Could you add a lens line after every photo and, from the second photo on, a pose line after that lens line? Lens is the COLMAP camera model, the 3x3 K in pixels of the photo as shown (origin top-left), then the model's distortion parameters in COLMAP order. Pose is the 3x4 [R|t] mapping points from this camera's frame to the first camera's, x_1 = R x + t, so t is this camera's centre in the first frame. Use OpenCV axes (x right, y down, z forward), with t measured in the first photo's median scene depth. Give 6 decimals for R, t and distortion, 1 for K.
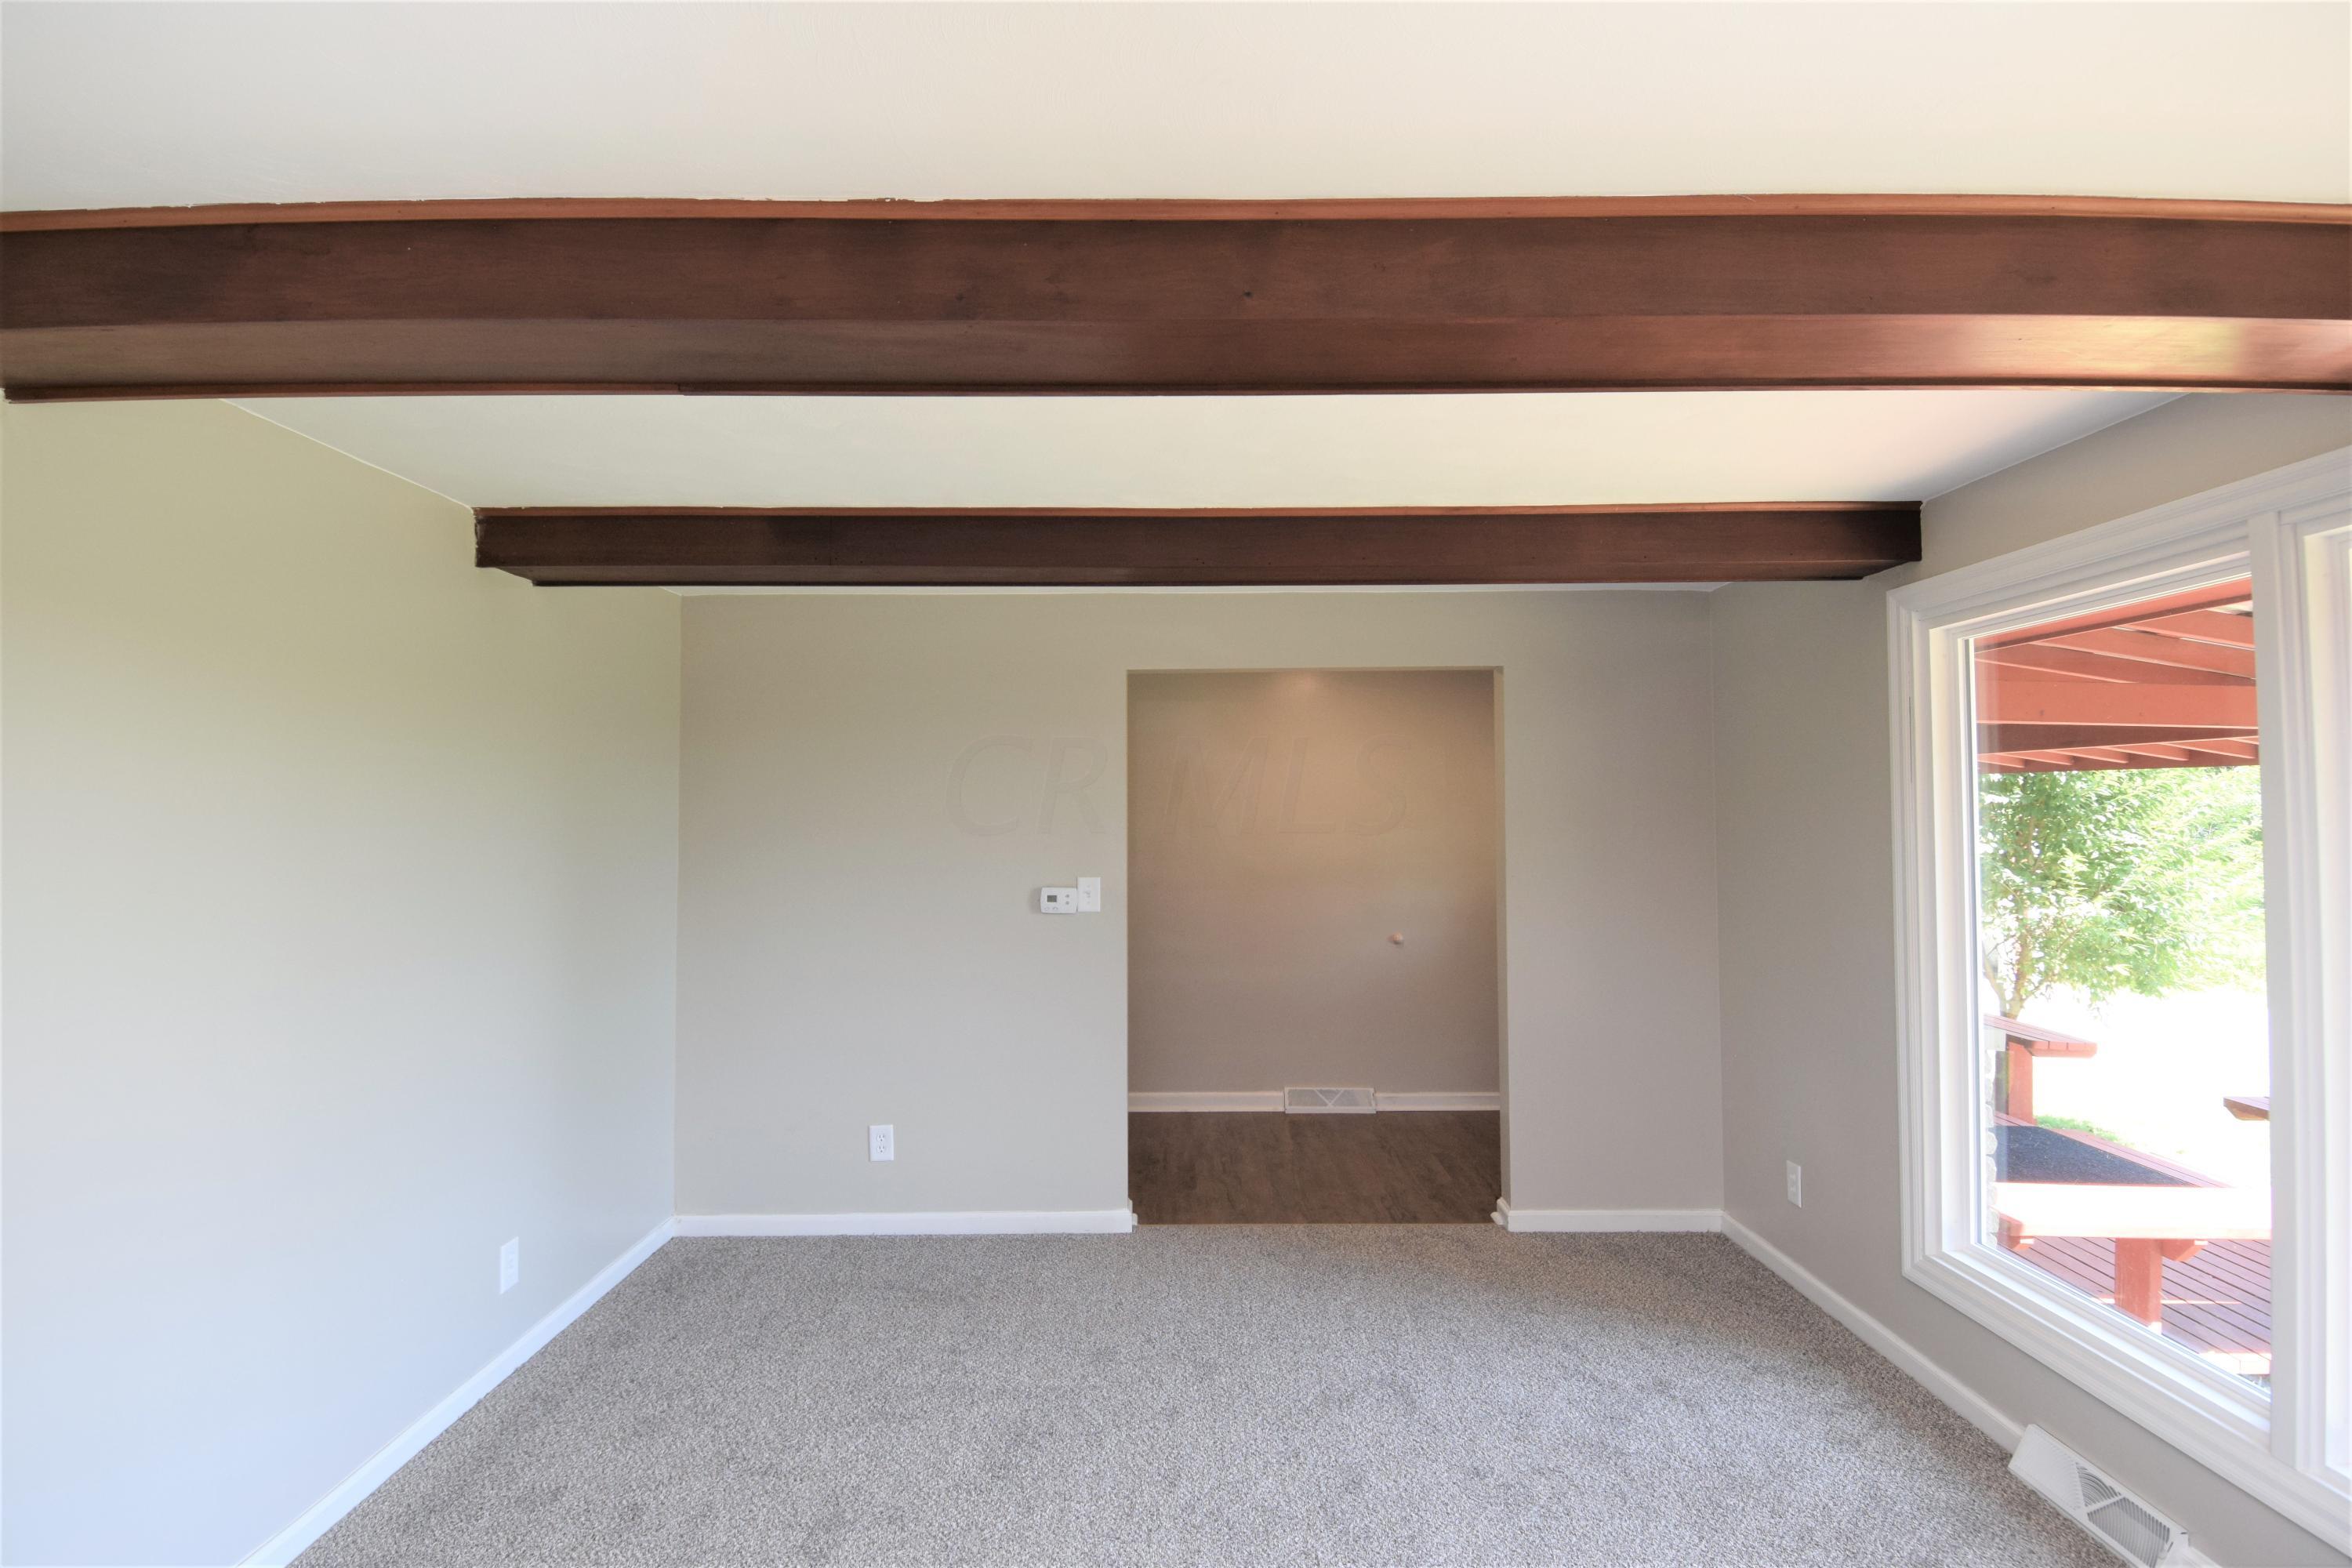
lens RADIAL K [[1213.3, 0, 1173.9], [0, 1213.3, 779.2], [0, 0, 1]] dist [0.054318, -0.064891]
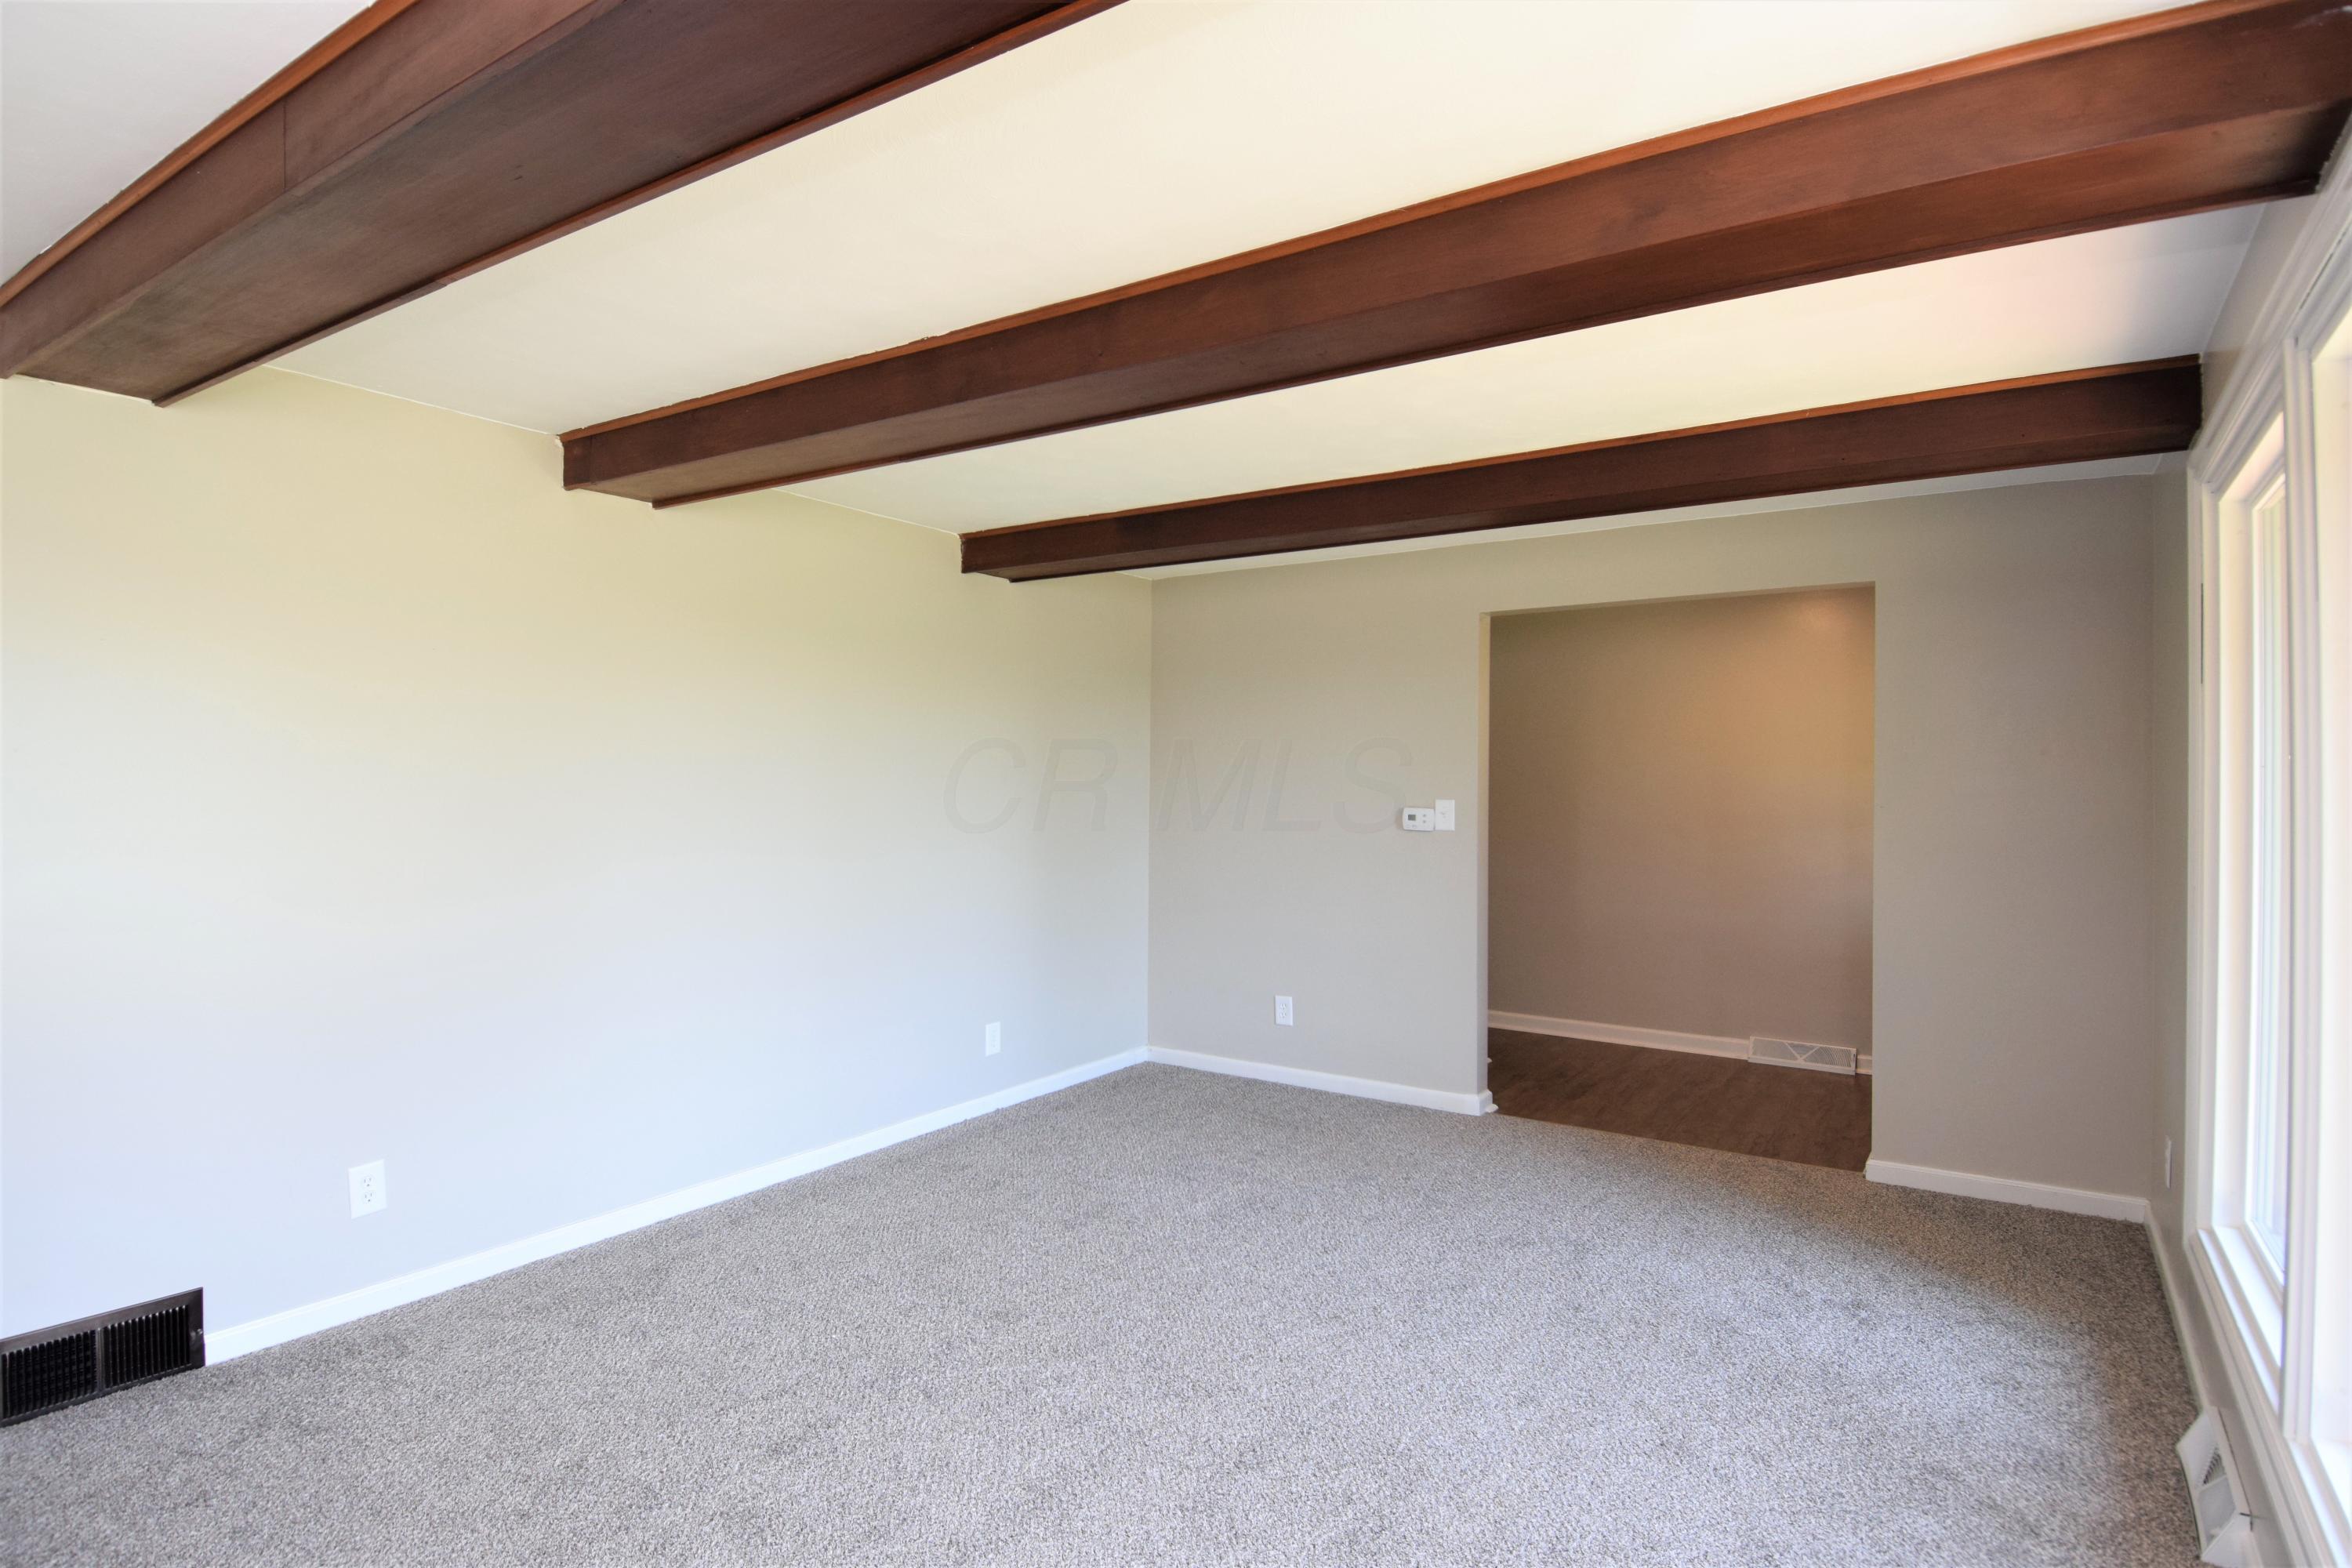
lens RADIAL K [[1213.3, 0, 1173.9], [0, 1213.3, 779.2], [0, 0, 1]] dist [0.054318, -0.064891]
pose [[0.831687, 0.009219, -0.555169, 0.371956], [0.004956, 0.999699, 0.024026, 0.035810], [0.555223, -0.022734, 0.831391, -0.083842]]
